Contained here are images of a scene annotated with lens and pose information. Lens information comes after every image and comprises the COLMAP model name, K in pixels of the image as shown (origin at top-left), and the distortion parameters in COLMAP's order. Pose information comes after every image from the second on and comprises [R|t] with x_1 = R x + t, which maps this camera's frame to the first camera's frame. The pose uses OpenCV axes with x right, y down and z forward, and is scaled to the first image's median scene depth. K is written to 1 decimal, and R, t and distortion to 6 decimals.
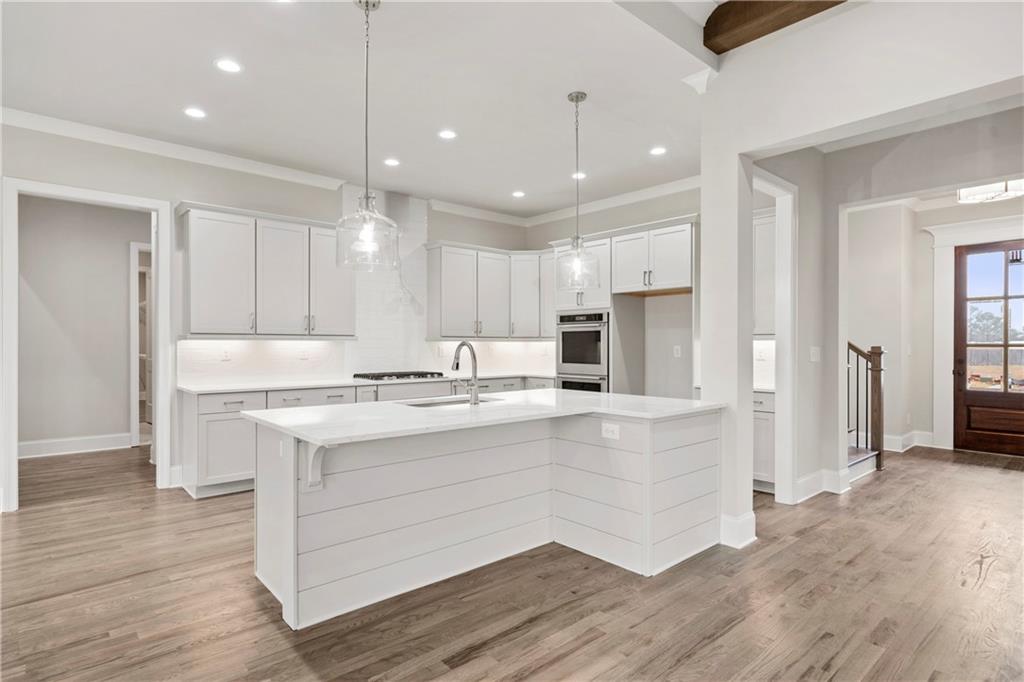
lens RADIAL K [[536.2, 0, 505.1], [0, 536.2, 349.4], [0, 0, 1]] dist [0.003736, 0.000735]
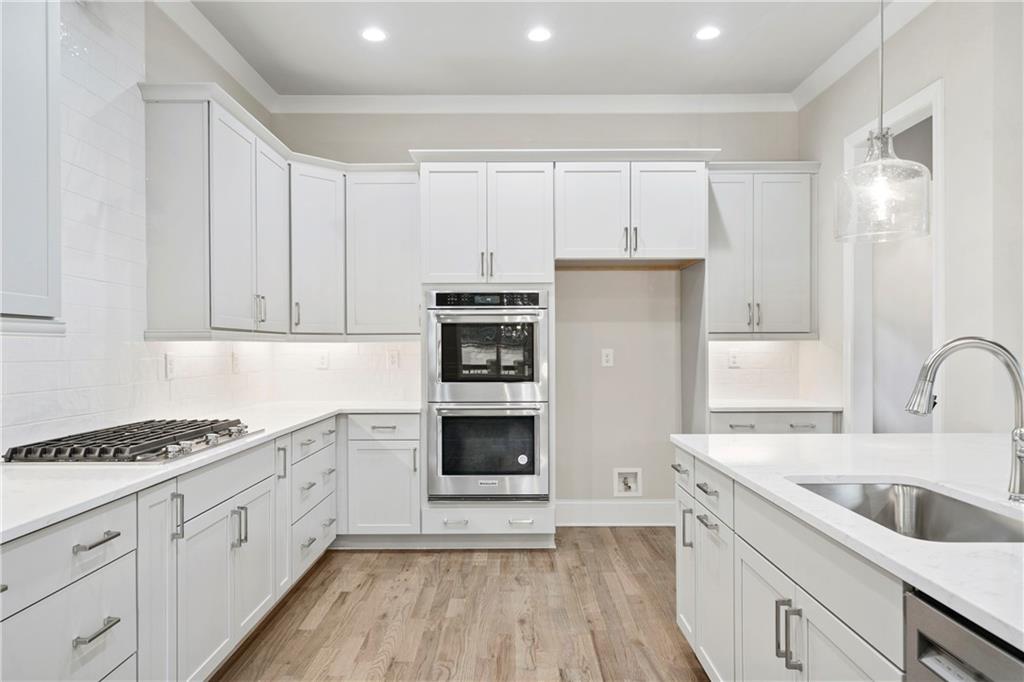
lens RADIAL K [[681.9, 0, 507.1], [0, 681.9, 351.1], [0, 0, 1]] dist [0.006903, 0.000920]
pose [[0.660040, -0.007413, 0.751194, -0.387932], [0.011771, 0.999931, -0.000475, -0.005233], [-0.751138, 0.009155, 0.660082, 0.552391]]
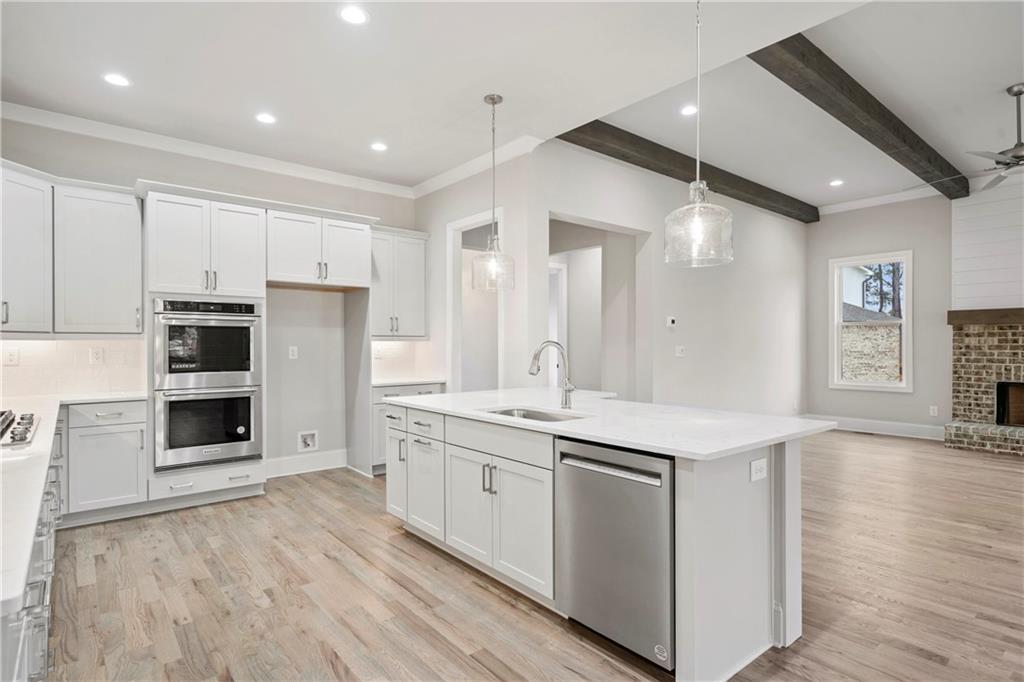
lens RADIAL K [[532.1, 0, 509.6], [0, 532.1, 344.6], [0, 0, 1]] dist [0.001753, 0.000840]
pose [[0.027132, -0.001562, 0.999631, -0.571839], [0.011905, 0.999928, 0.001240, -0.006405], [-0.999561, 0.011867, 0.027149, 0.621299]]
